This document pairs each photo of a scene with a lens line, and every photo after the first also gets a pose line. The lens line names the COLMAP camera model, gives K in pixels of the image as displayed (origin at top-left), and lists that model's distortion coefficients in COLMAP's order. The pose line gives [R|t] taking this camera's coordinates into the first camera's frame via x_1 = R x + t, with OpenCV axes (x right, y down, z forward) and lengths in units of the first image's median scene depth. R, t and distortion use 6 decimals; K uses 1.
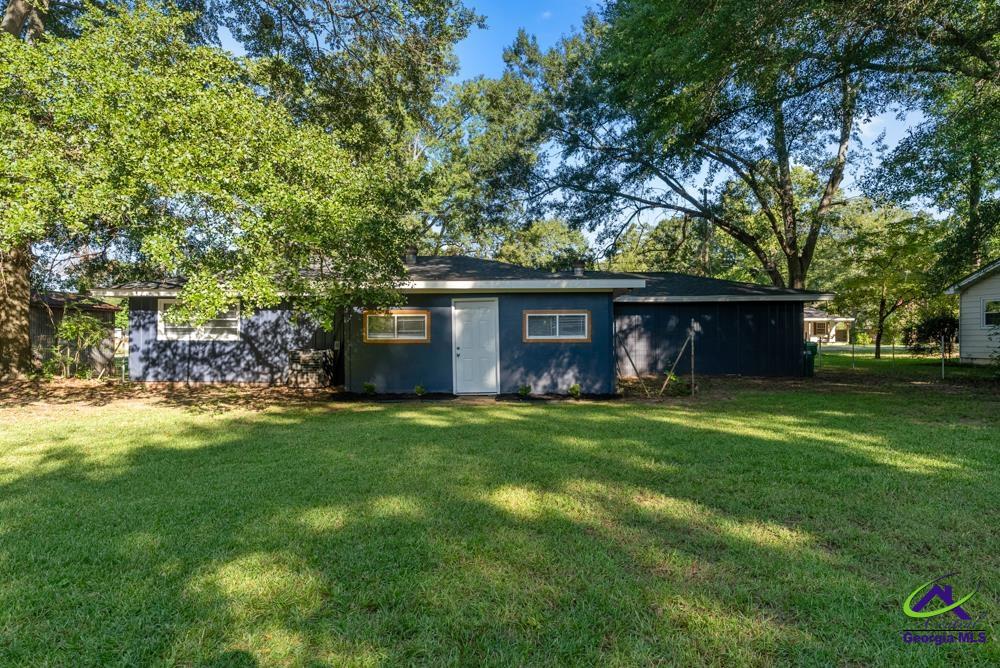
lens RADIAL K [[609.1, 0, 500.5], [0, 609.1, 316.5], [0, 0, 1]] dist [-0.000491, 0.000176]
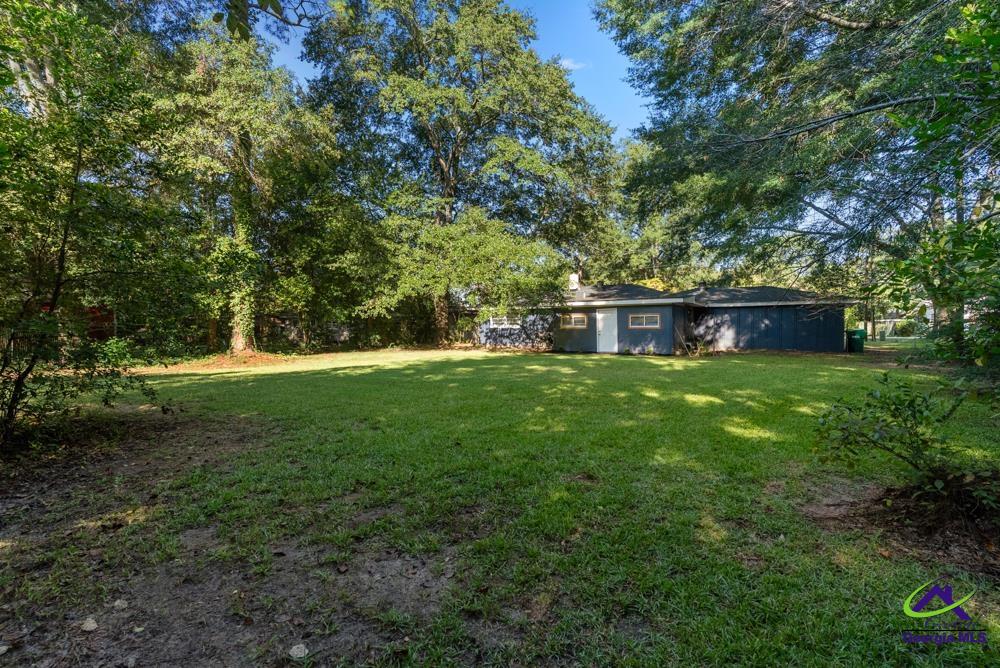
lens RADIAL K [[444.3, 0, 500.0], [0, 444.3, 334.0], [0, 0, 1]] dist [-0.000838, 0.000032]
pose [[0.845315, 0.010736, -0.534160, 0.397742], [0.012552, 0.999123, 0.039945, -0.006463], [0.534121, -0.040471, 0.844439, -0.446601]]
